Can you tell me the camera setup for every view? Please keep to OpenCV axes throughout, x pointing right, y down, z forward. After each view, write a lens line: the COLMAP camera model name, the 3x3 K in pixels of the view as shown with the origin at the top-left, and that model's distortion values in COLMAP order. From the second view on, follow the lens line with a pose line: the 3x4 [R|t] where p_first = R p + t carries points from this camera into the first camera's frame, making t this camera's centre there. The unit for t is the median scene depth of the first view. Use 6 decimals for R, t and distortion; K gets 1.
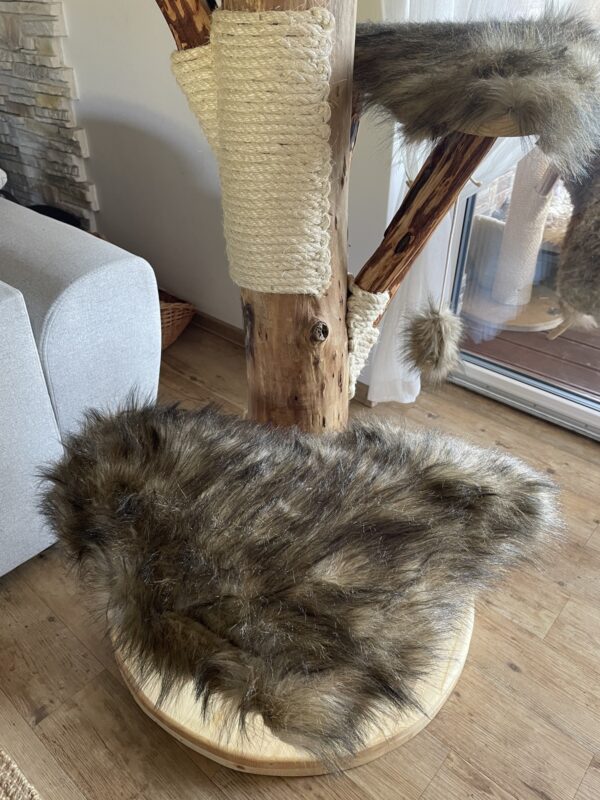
lens RADIAL K [[605.1, 0, 297.0], [0, 605.1, 396.3], [0, 0, 1]] dist [0.074417, -0.103835]
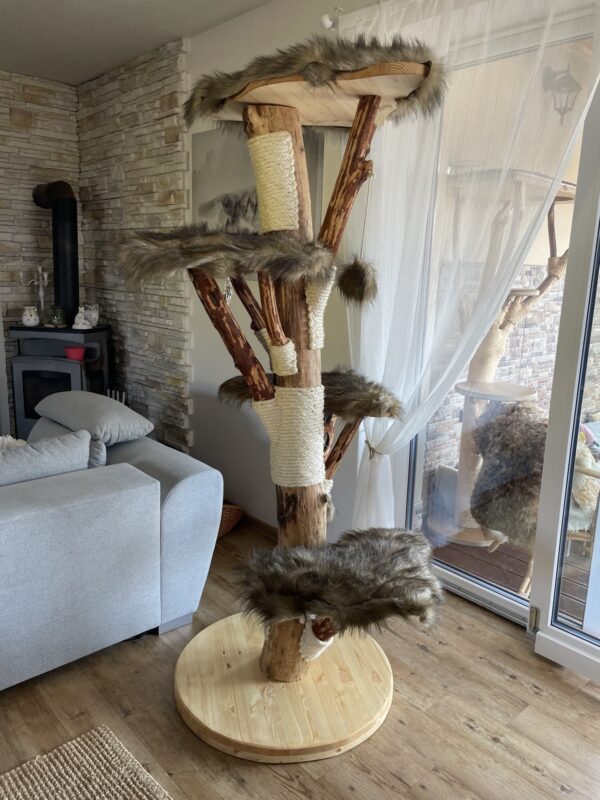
lens RADIAL K [[605.1, 0, 299.8], [0, 605.1, 395.3], [0, 0, 1]] dist [0.074417, -0.103835]
pose [[0.993107, 0.051327, -0.105372, 0.183303], [-0.088007, 0.920311, -0.381159, 0.249413], [0.077411, 0.387806, 0.918485, -0.795122]]
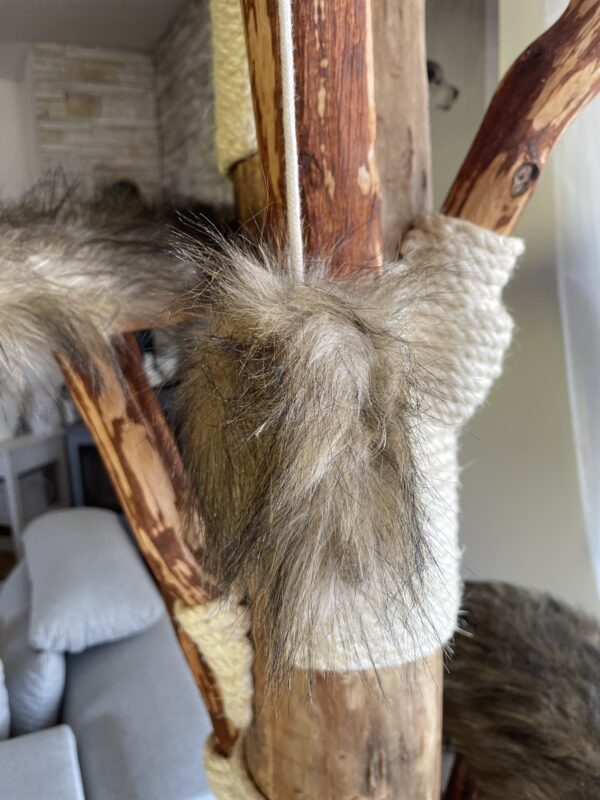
lens RADIAL K [[605.1, 0, 296.7], [0, 605.1, 397.9], [0, 0, 1]] dist [0.074417, -0.103835]
pose [[0.917200, 0.035762, -0.396818, 0.104655], [-0.184460, 0.920911, -0.343362, -0.410005], [0.353155, 0.388129, 0.851256, 0.124371]]
